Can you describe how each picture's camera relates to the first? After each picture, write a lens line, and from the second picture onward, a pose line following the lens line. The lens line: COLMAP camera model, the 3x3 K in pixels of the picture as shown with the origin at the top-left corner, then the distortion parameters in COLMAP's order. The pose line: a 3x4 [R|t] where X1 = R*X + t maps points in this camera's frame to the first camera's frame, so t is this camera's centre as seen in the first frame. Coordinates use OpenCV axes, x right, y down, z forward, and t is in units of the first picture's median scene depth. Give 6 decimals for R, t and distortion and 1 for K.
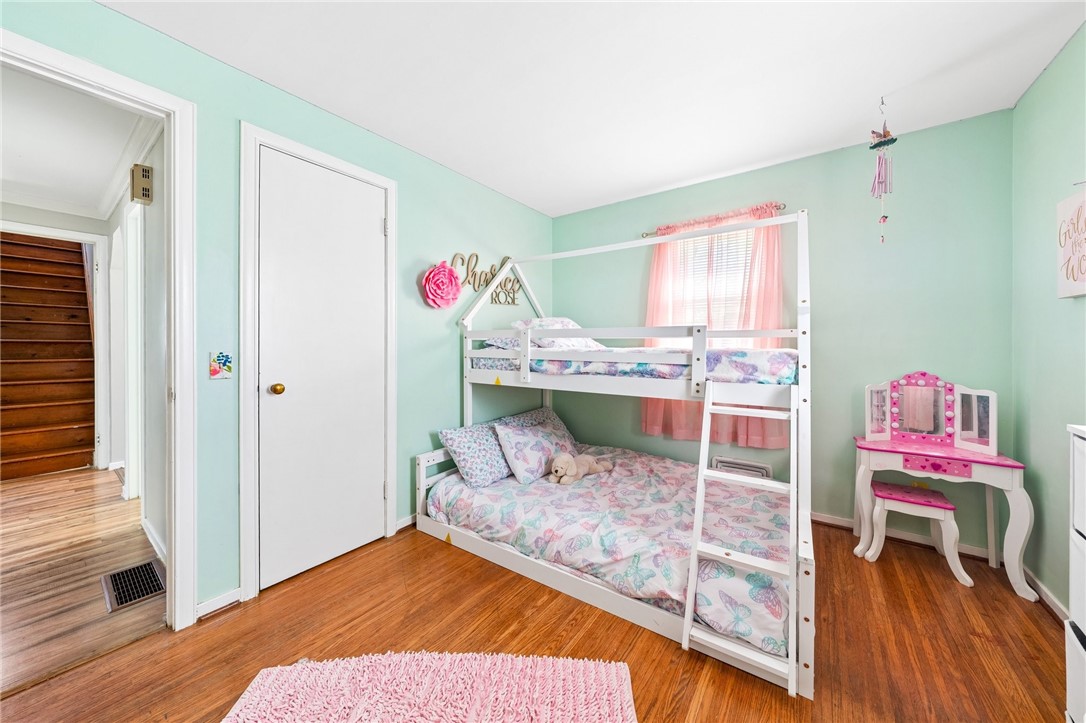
lens RADIAL K [[363.0, 0, 543.6], [0, 363.0, 357.3], [0, 0, 1]] dist [-0.000916, -0.000020]
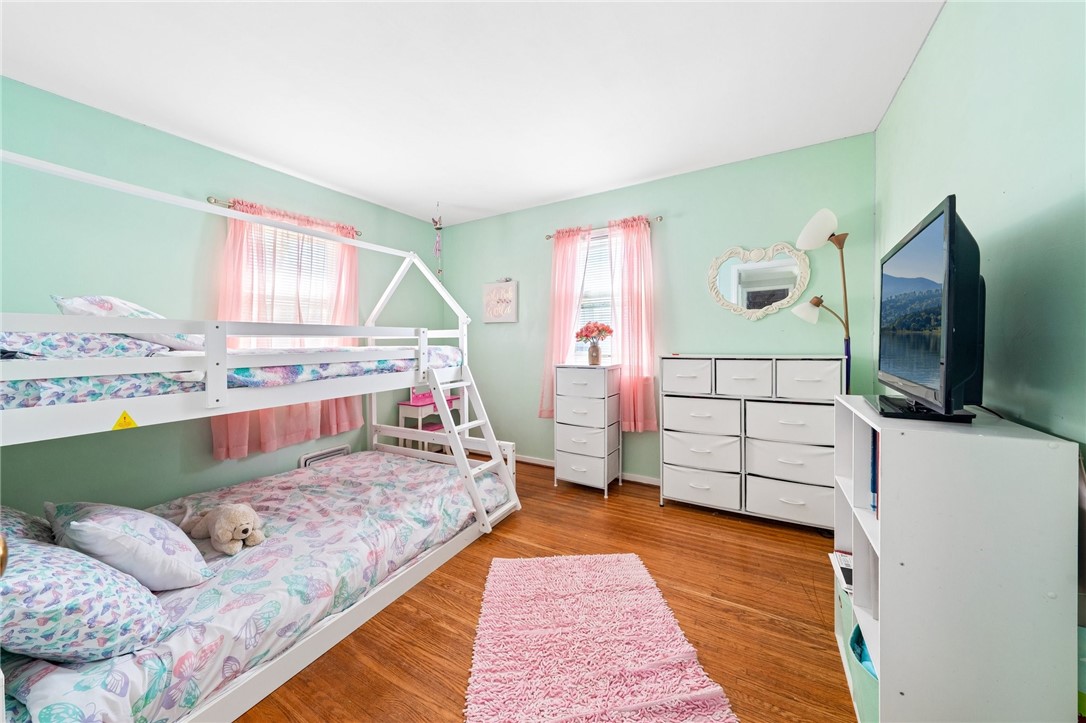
lens RADIAL K [[363.0, 0, 543.6], [0, 363.0, 357.3], [0, 0, 1]] dist [-0.000916, -0.000020]
pose [[-0.074882, -0.045859, 0.996137, -0.772818], [0.046072, 0.997716, 0.049395, -0.022078], [-0.996128, 0.049593, -0.072598, 0.547829]]
